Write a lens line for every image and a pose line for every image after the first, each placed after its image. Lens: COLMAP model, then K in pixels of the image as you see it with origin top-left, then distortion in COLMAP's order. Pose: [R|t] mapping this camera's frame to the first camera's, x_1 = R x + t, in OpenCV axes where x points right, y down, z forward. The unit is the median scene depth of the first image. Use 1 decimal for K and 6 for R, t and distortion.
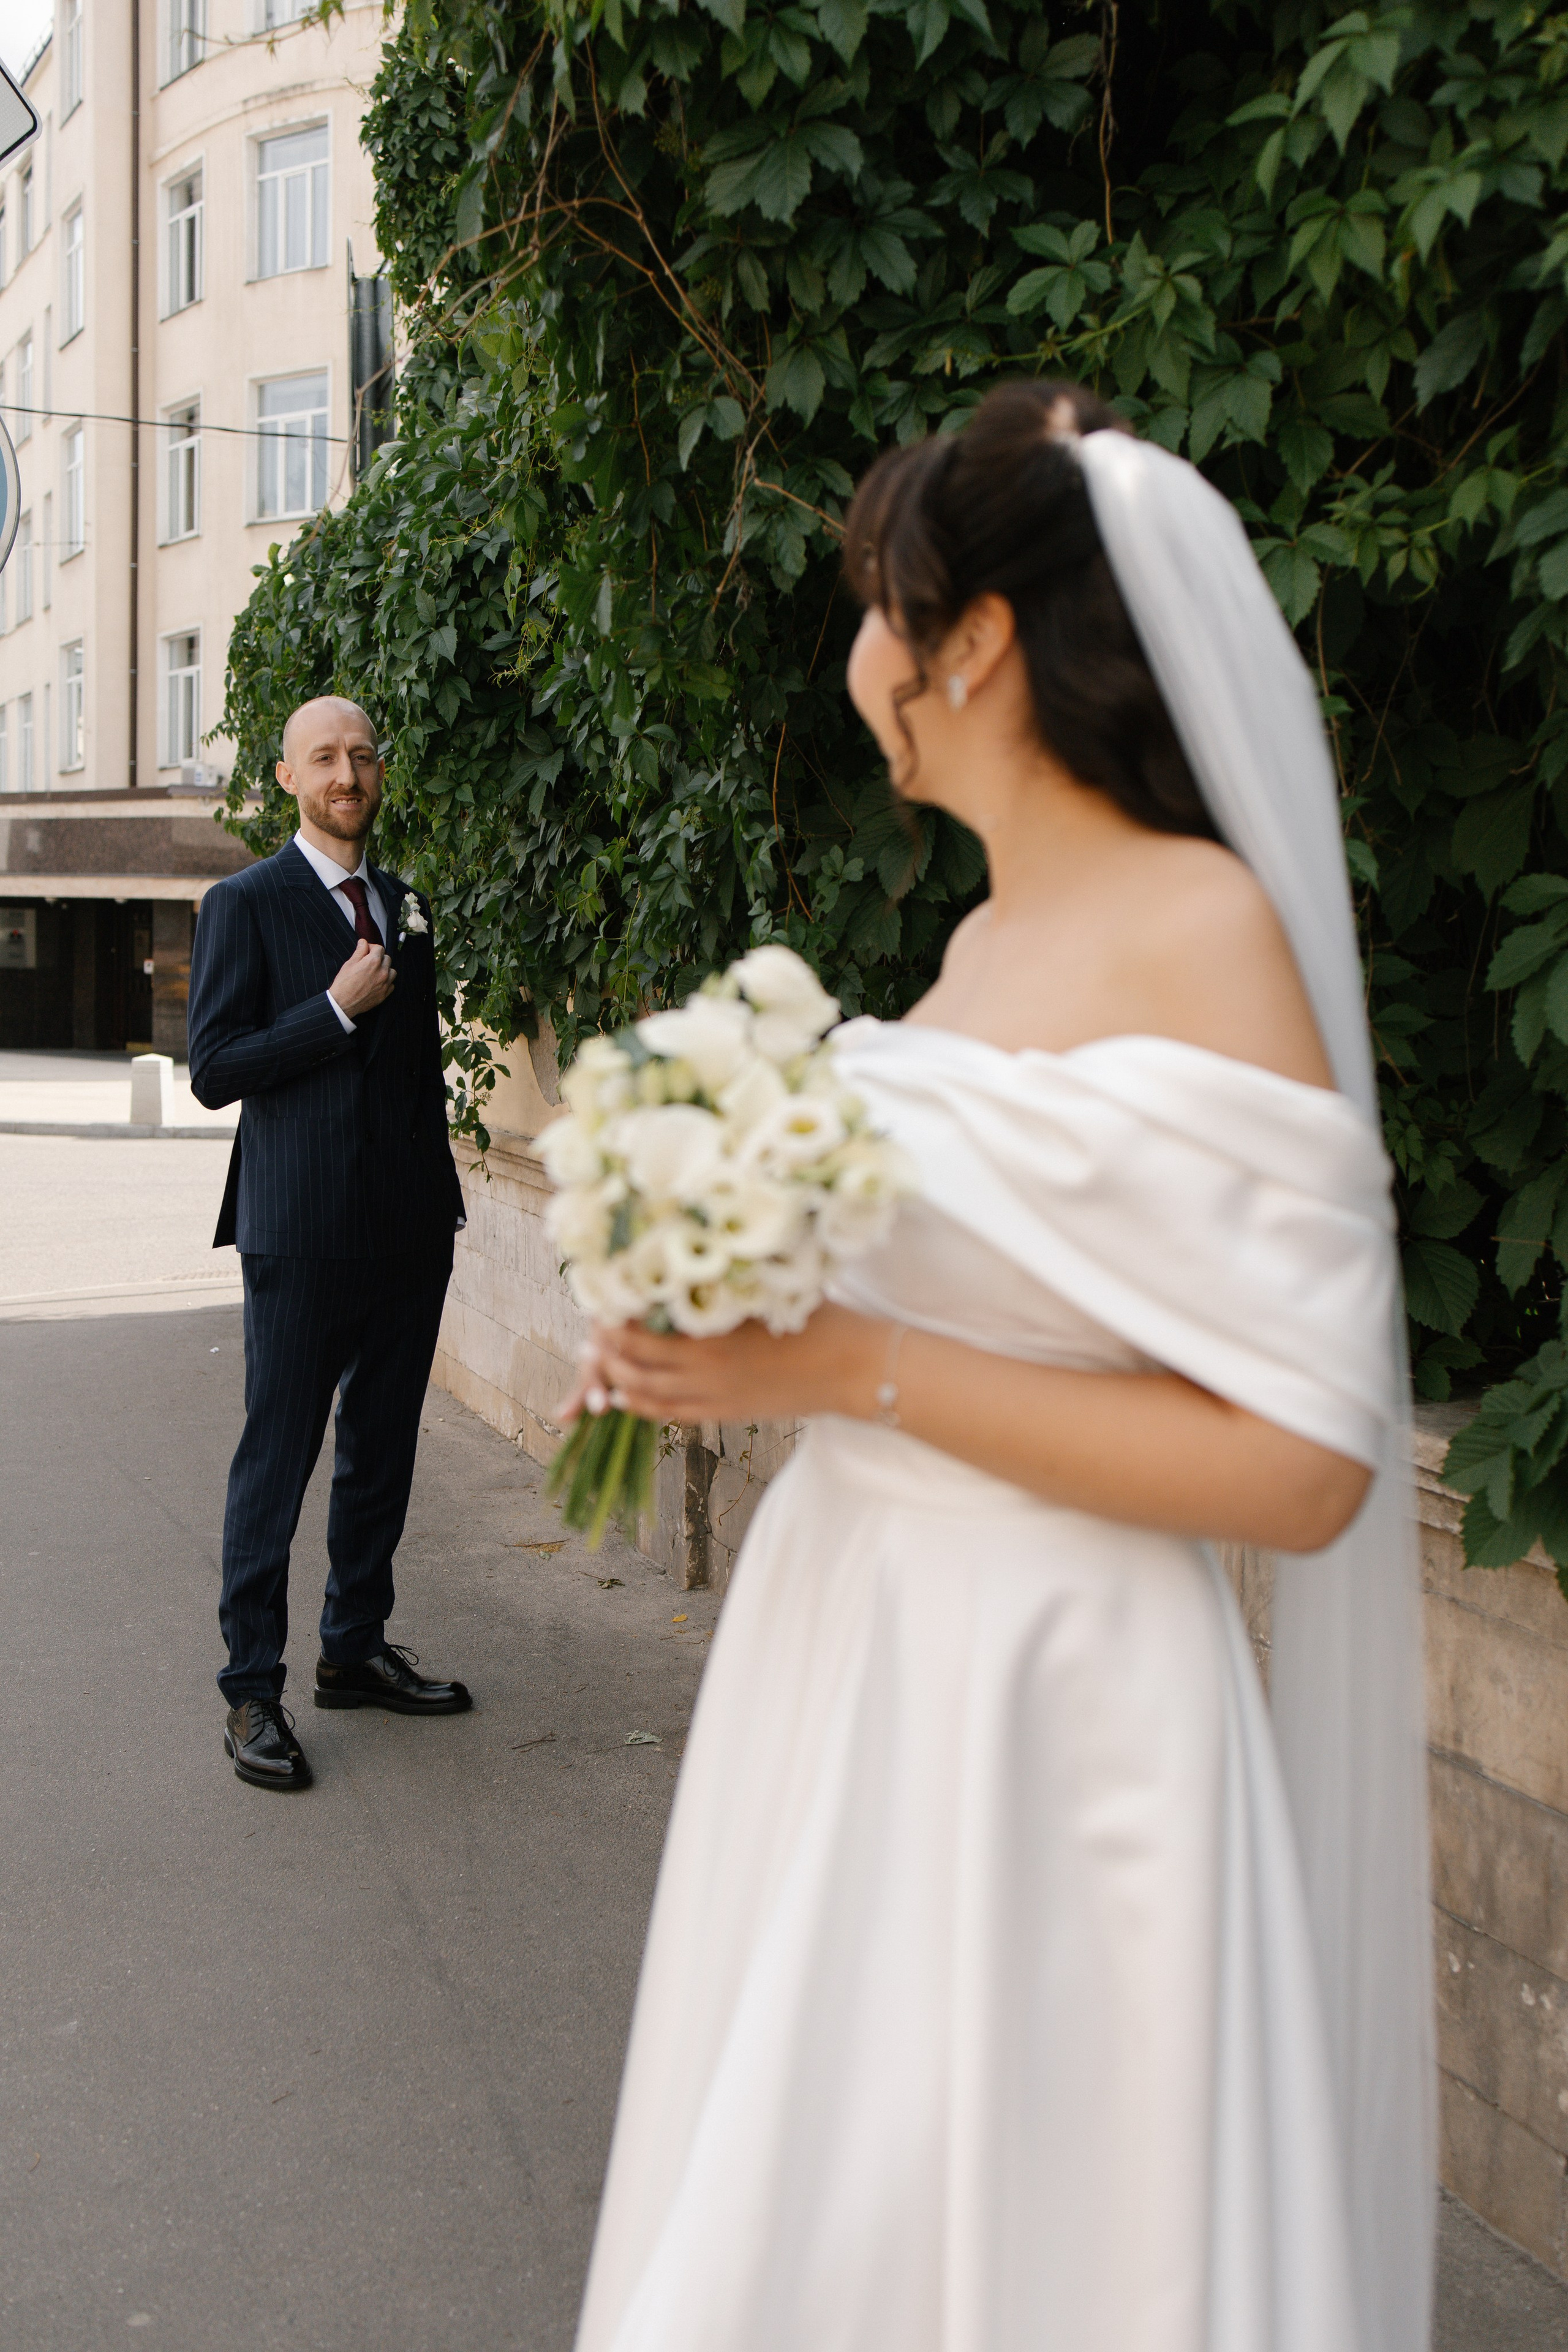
lens RADIAL K [[2316.3, 0, 978.3], [0, 2316.3, 1082.2], [0, 0, 1]] dist [-0.001913, 0.002483]
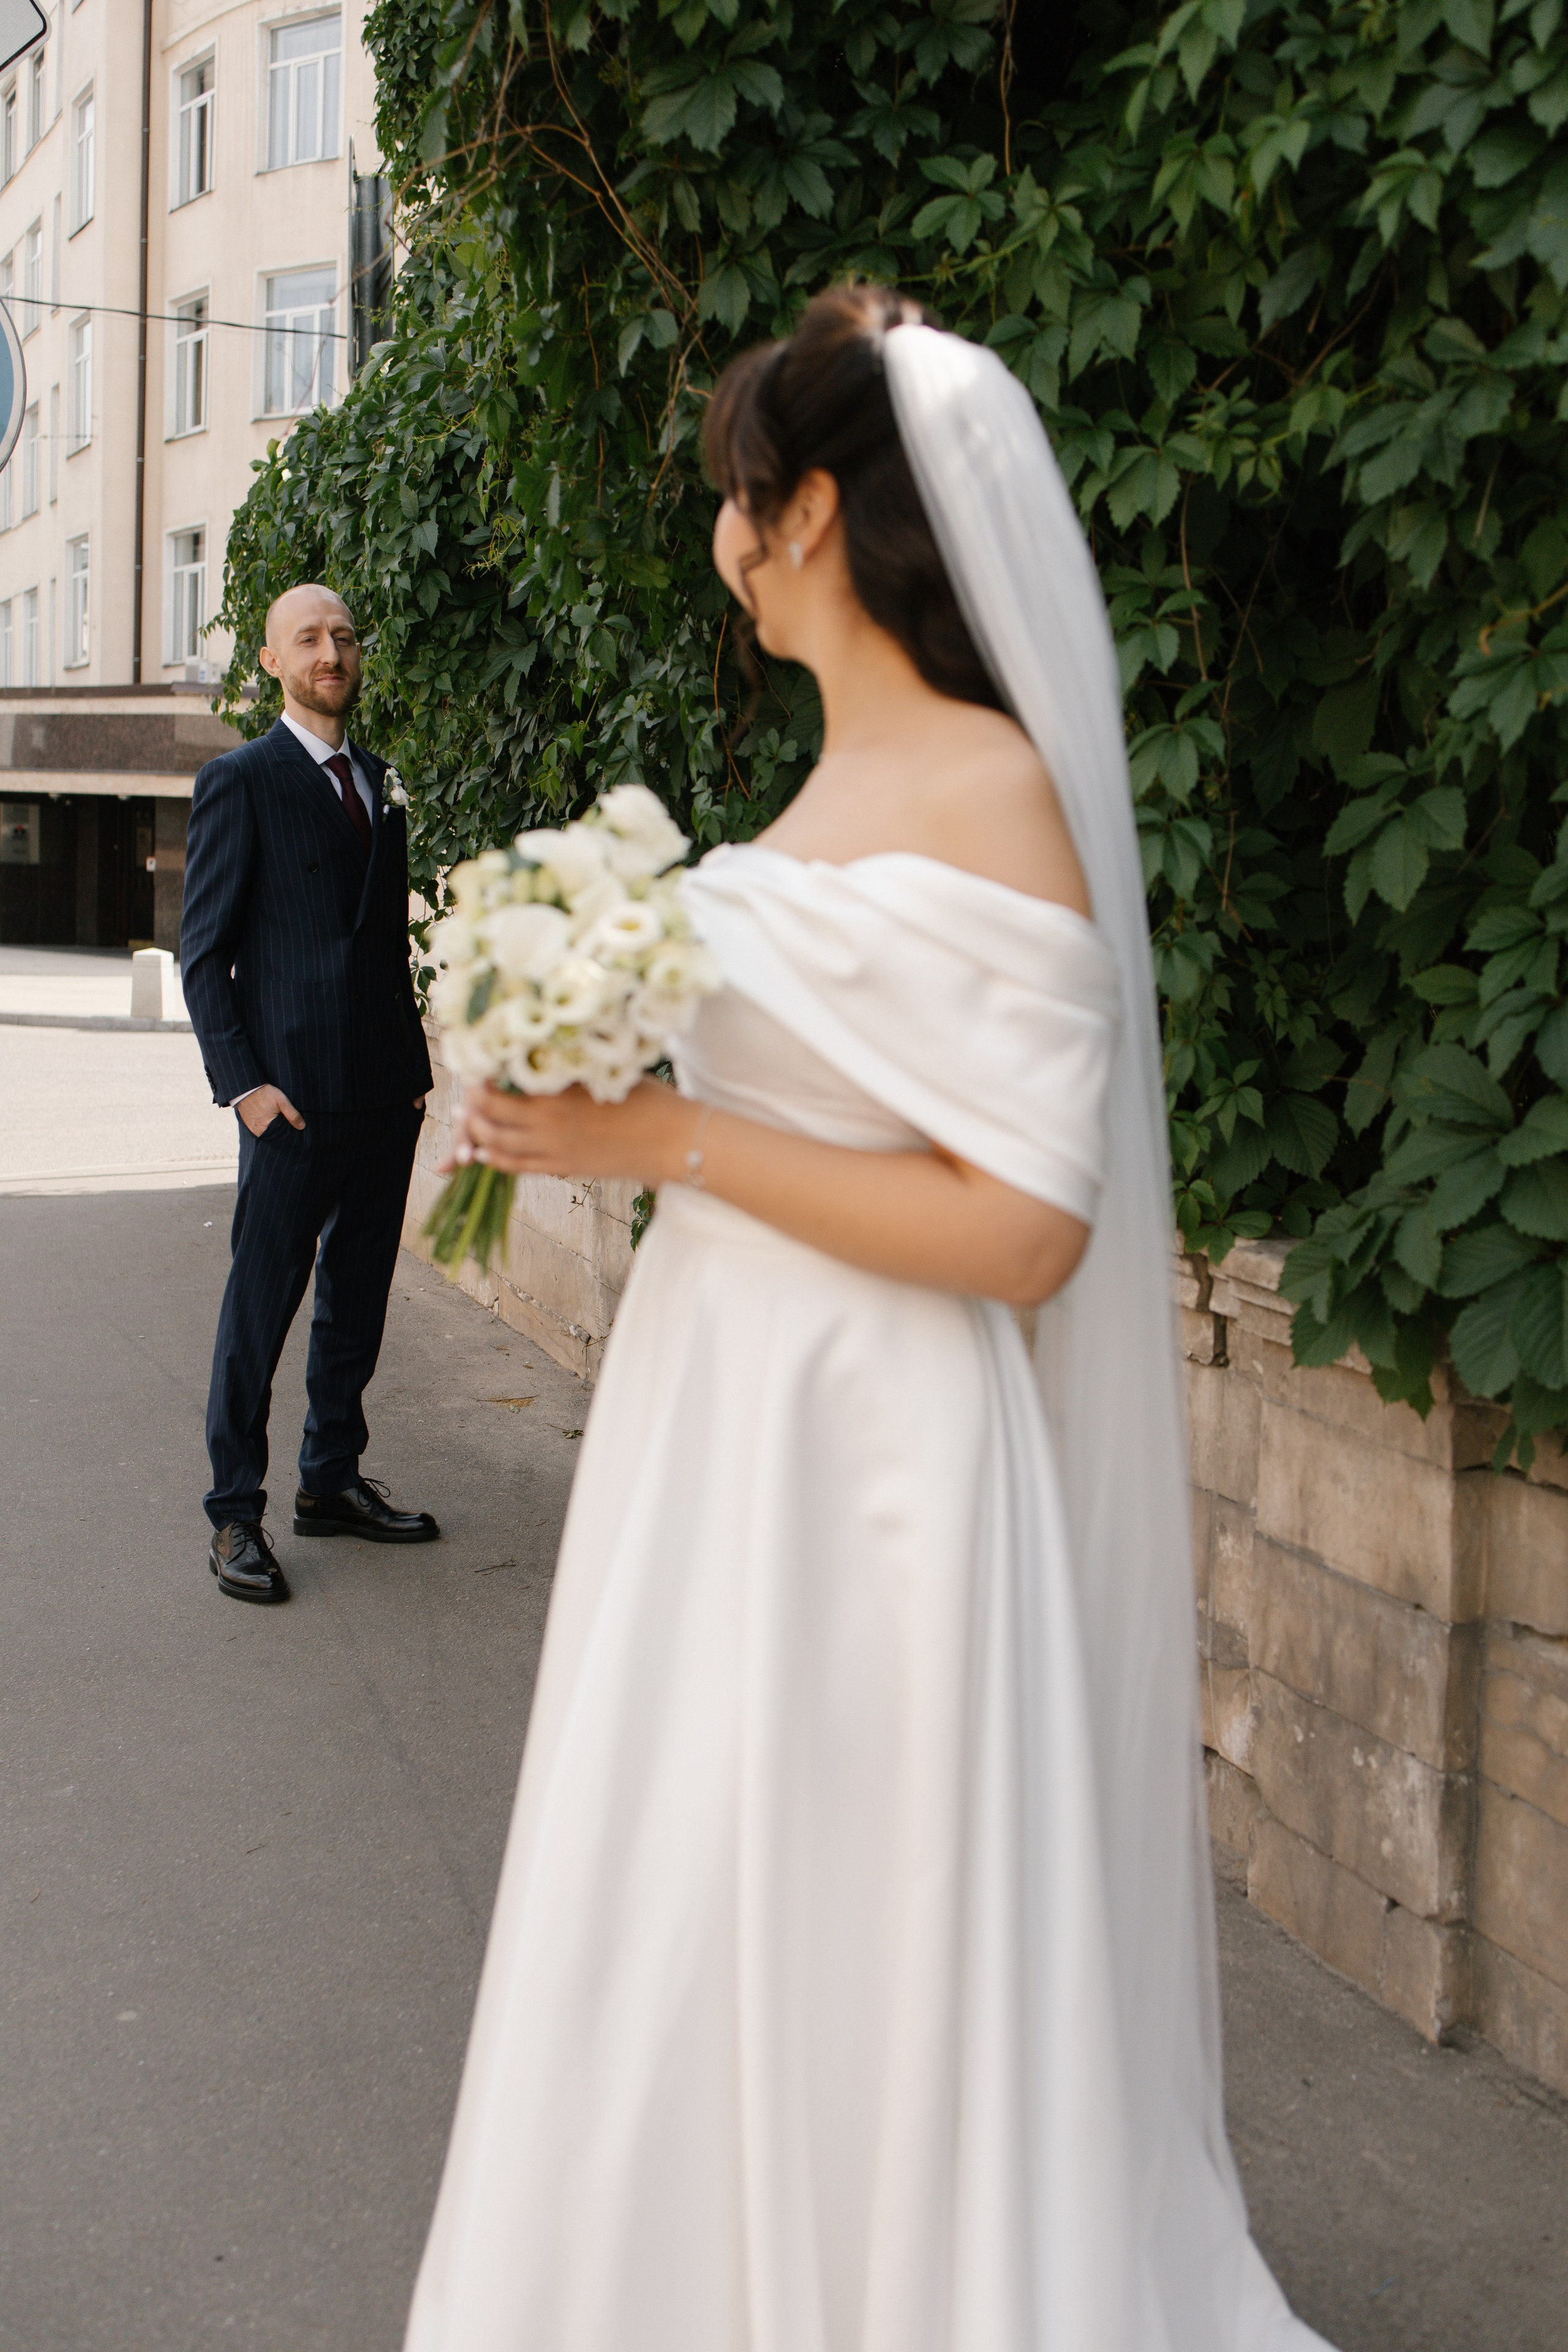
lens RADIAL K [[2360.2, 0, 962.1], [0, 2360.2, 1097.7], [0, 0, 1]] dist [-0.017212, -0.022043]
pose [[0.999745, 0.018720, -0.012647, 0.041007], [-0.018200, 0.999034, 0.039996, 0.022536], [0.013383, -0.039755, 0.999120, -0.095780]]
